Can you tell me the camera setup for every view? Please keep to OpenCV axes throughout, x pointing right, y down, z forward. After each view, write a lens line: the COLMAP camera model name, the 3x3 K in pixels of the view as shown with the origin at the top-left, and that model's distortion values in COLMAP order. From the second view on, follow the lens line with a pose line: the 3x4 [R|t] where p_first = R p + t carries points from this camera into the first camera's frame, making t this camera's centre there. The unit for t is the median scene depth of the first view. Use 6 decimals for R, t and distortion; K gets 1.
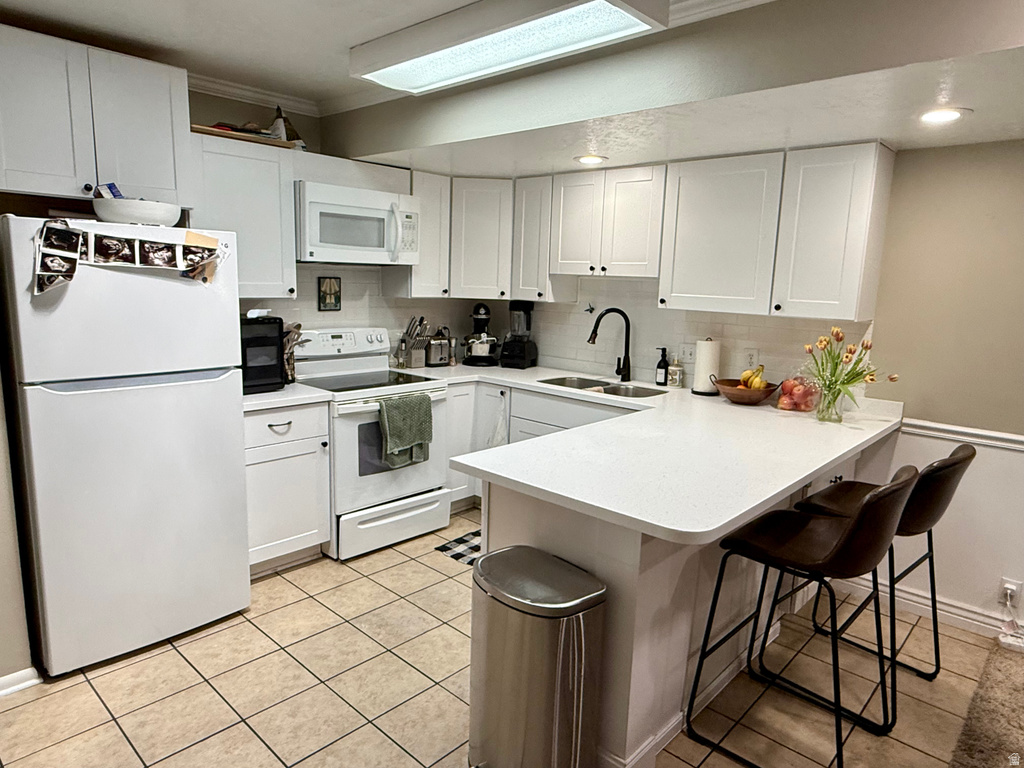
lens RADIAL K [[662.1, 0, 513.8], [0, 662.1, 384.4], [0, 0, 1]] dist [-0.010770, 0.018370]
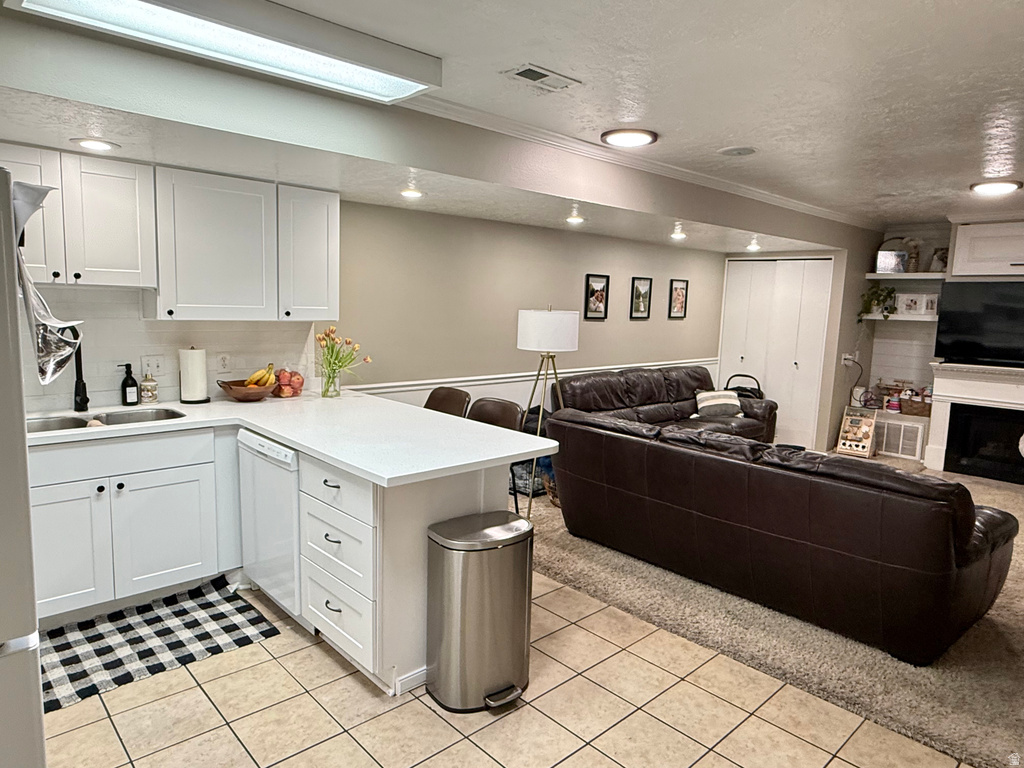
lens RADIAL K [[662.1, 0, 506.7], [0, 662.1, 387.0], [0, 0, 1]] dist [-0.010770, 0.018370]
pose [[0.086741, -0.152539, 0.984484, -0.771896], [0.132529, 0.981192, 0.140352, -0.102358], [-0.987376, 0.118298, 0.105325, 0.497343]]
